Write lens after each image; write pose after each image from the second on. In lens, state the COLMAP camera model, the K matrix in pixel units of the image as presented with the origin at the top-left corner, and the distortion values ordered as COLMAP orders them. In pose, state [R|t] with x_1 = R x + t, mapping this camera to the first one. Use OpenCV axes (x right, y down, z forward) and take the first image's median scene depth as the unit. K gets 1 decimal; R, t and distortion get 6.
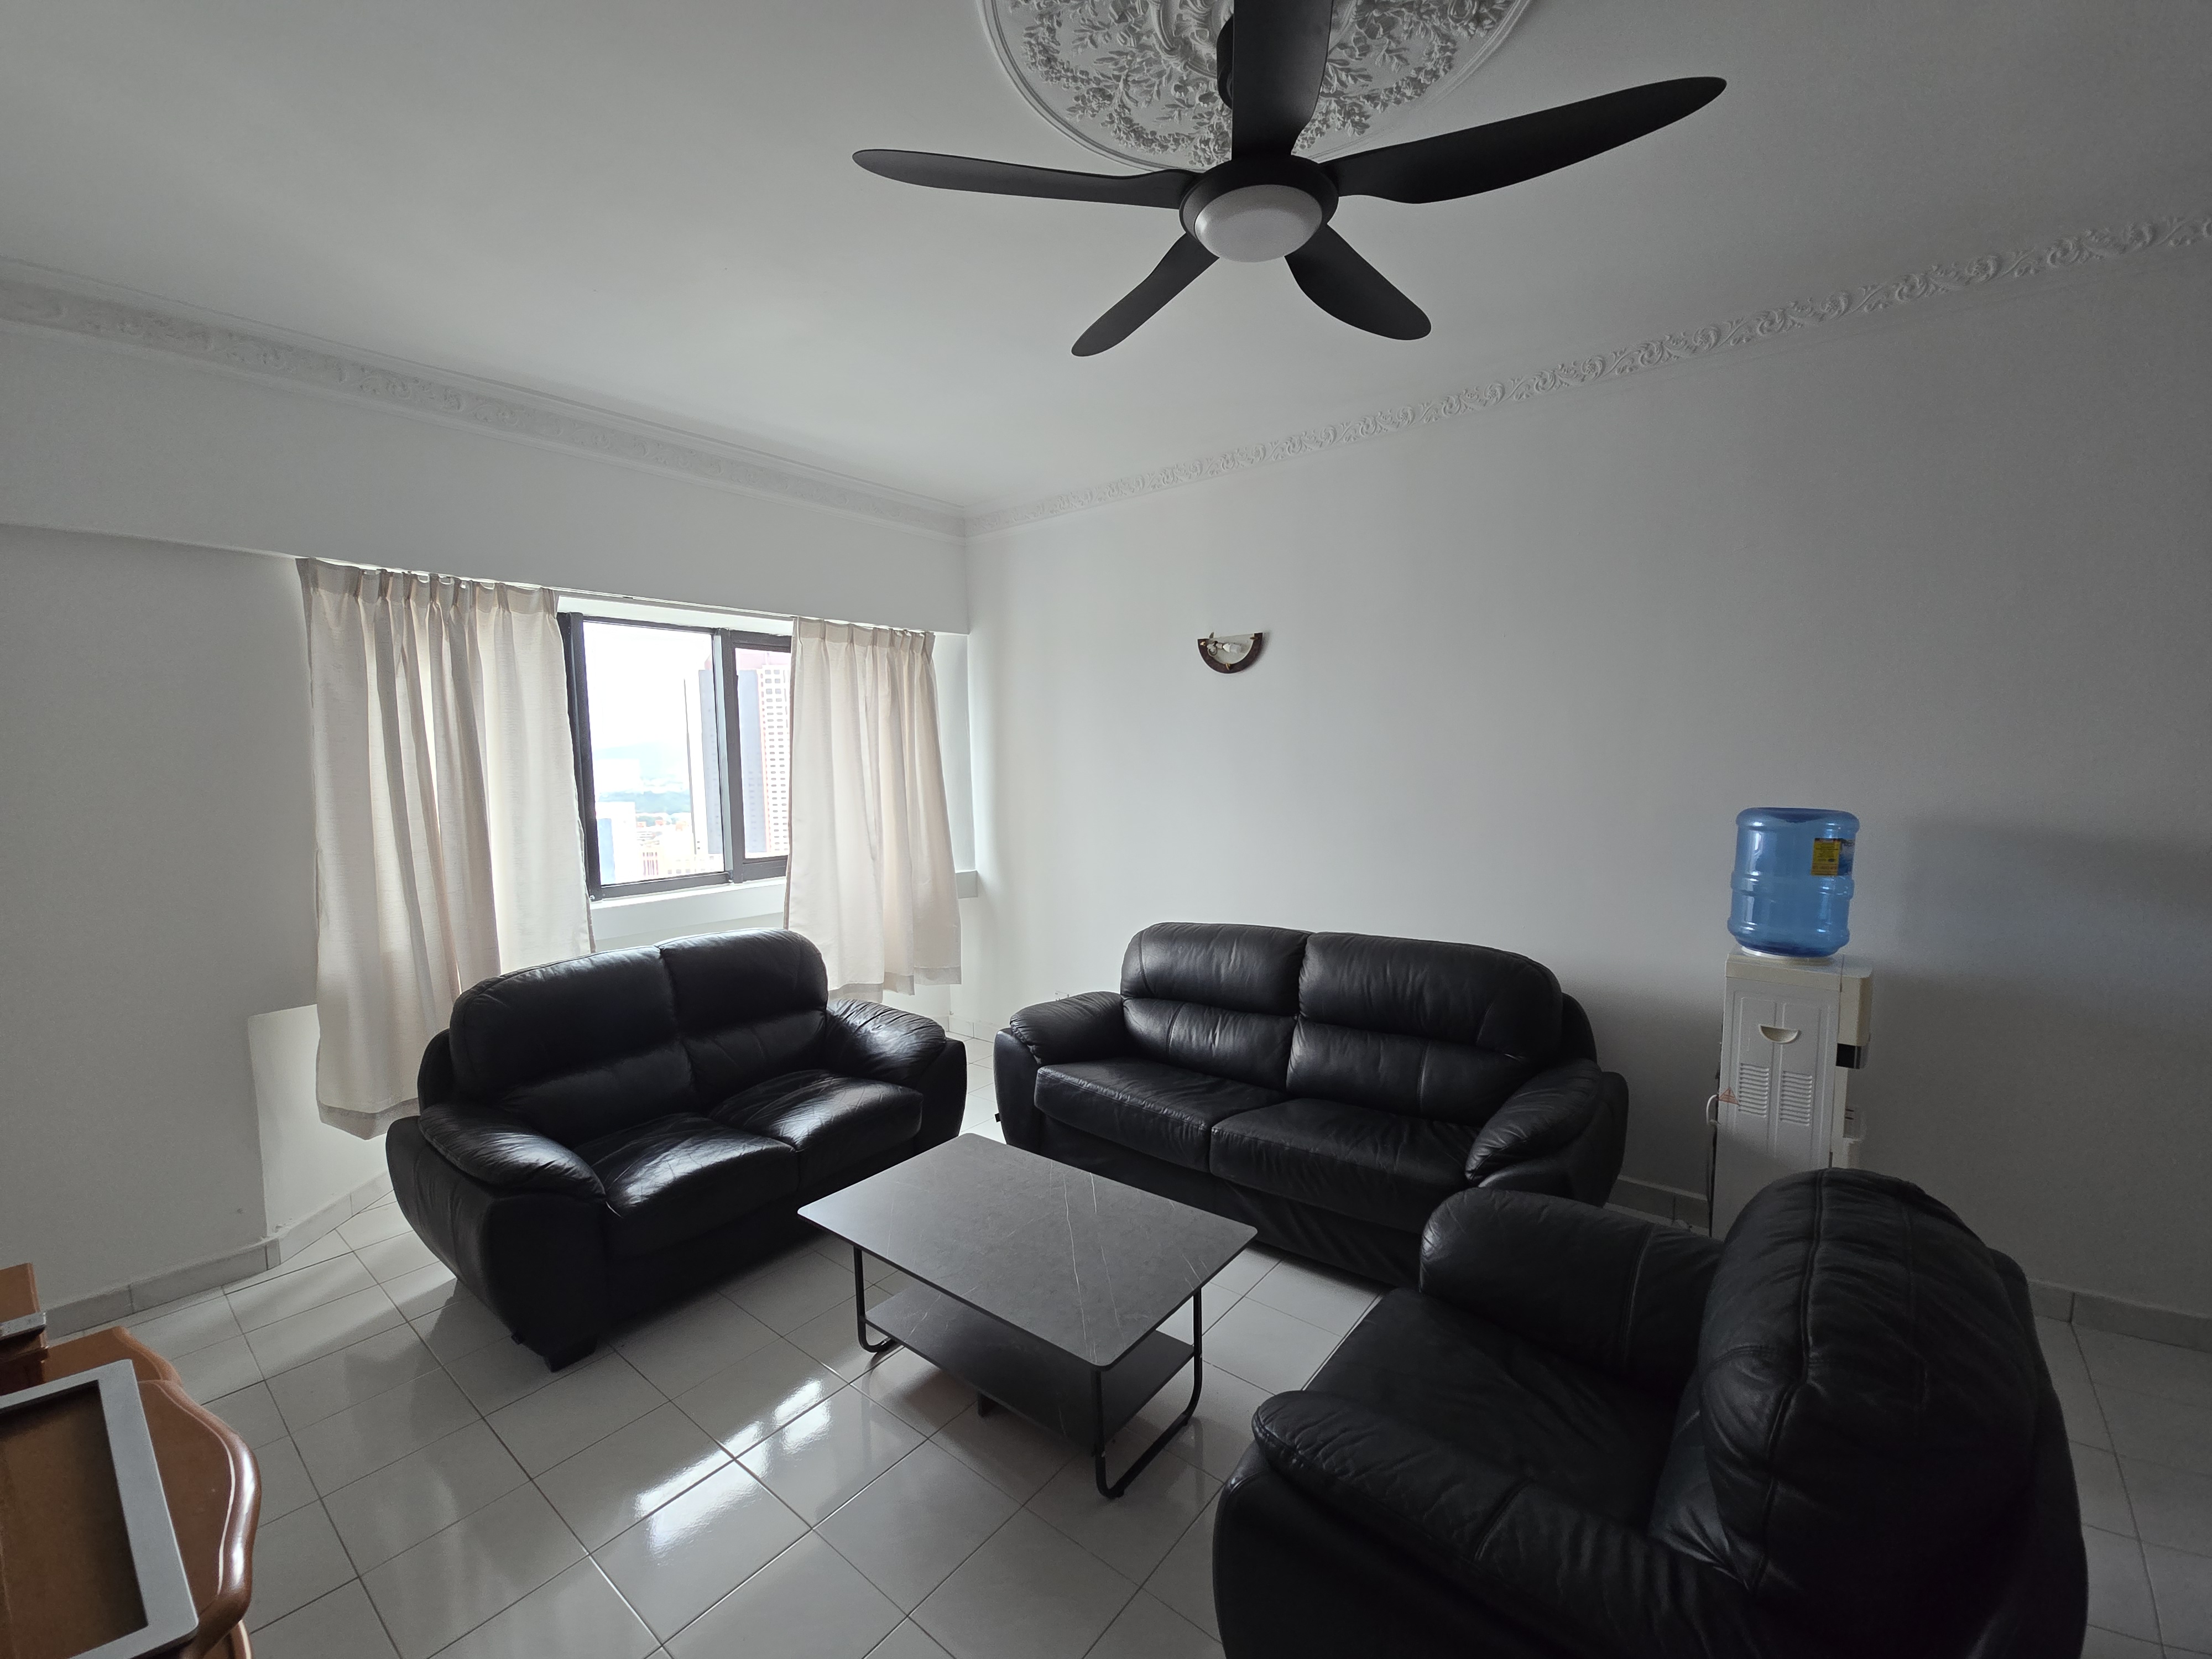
lens RADIAL K [[907.2, 0, 1112.3], [0, 907.2, 838.2], [0, 0, 1]] dist [-0.000373, -0.000287]
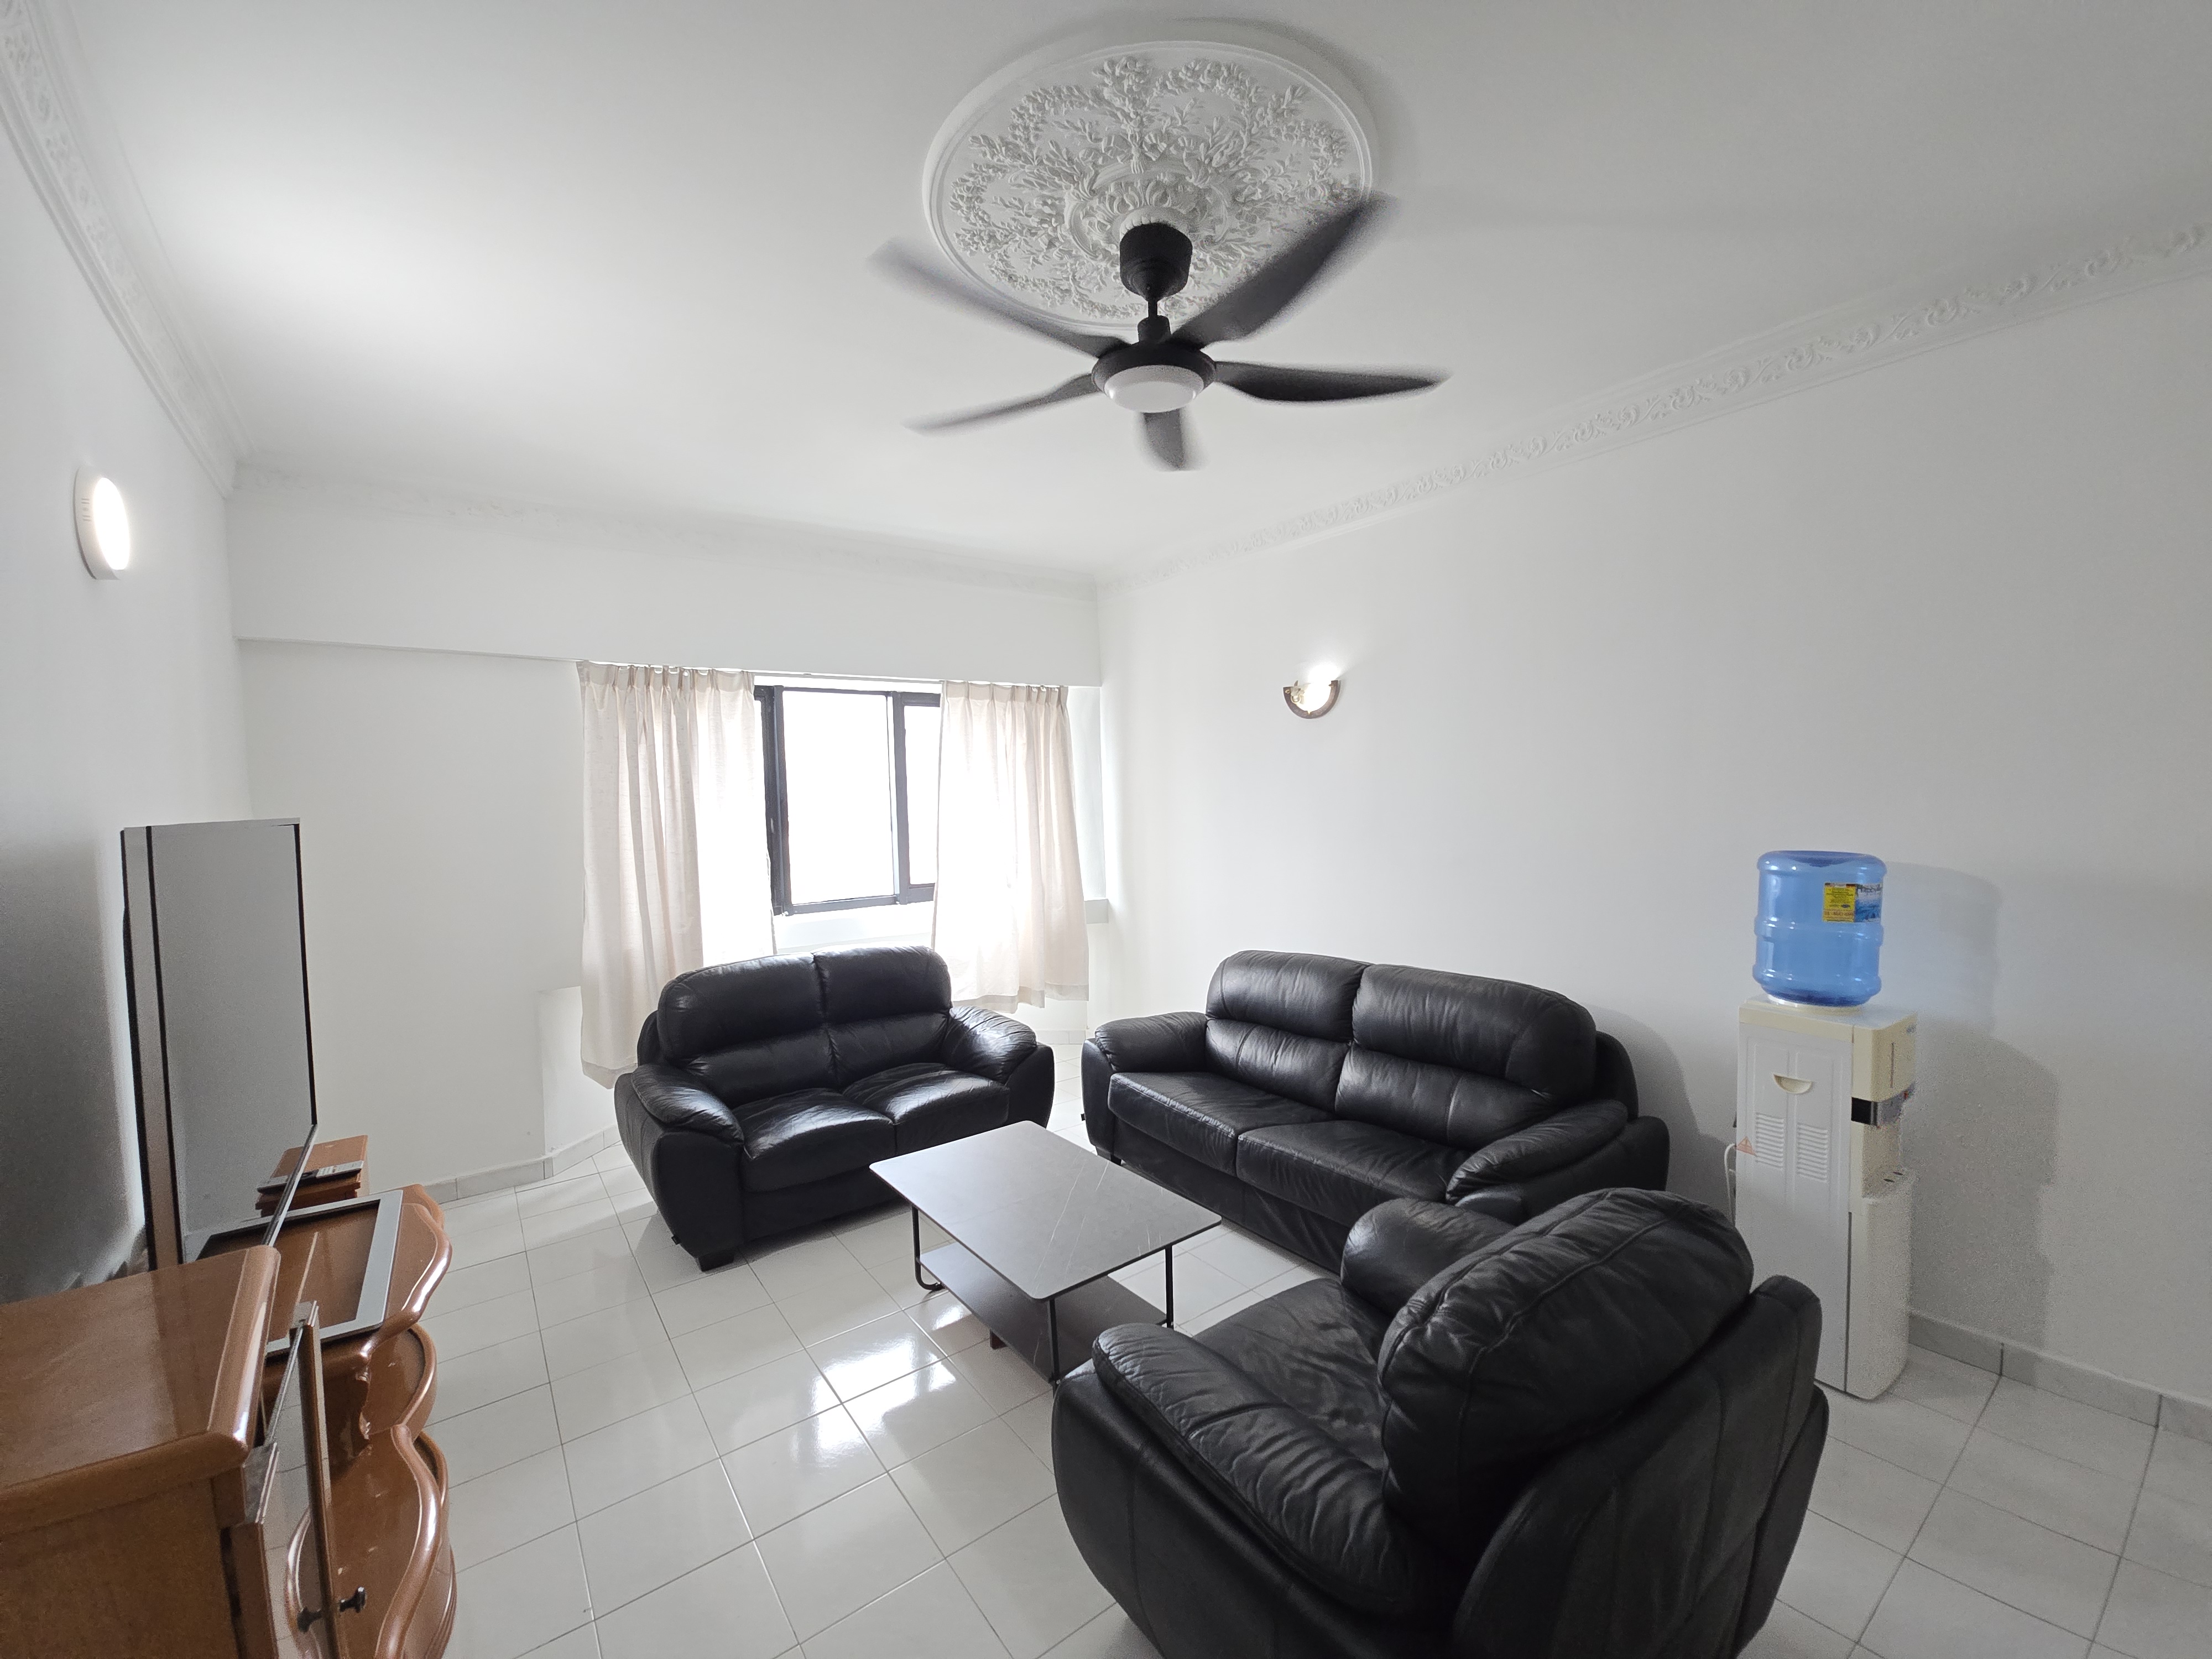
lens RADIAL K [[907.2, 0, 1112.3], [0, 907.2, 838.2], [0, 0, 1]] dist [-0.000373, -0.000287]
pose [[0.966593, 0.004927, -0.256269, 0.220974], [-0.012976, 0.999474, -0.029726, -0.007511], [0.255988, 0.032058, 0.966148, -0.107680]]
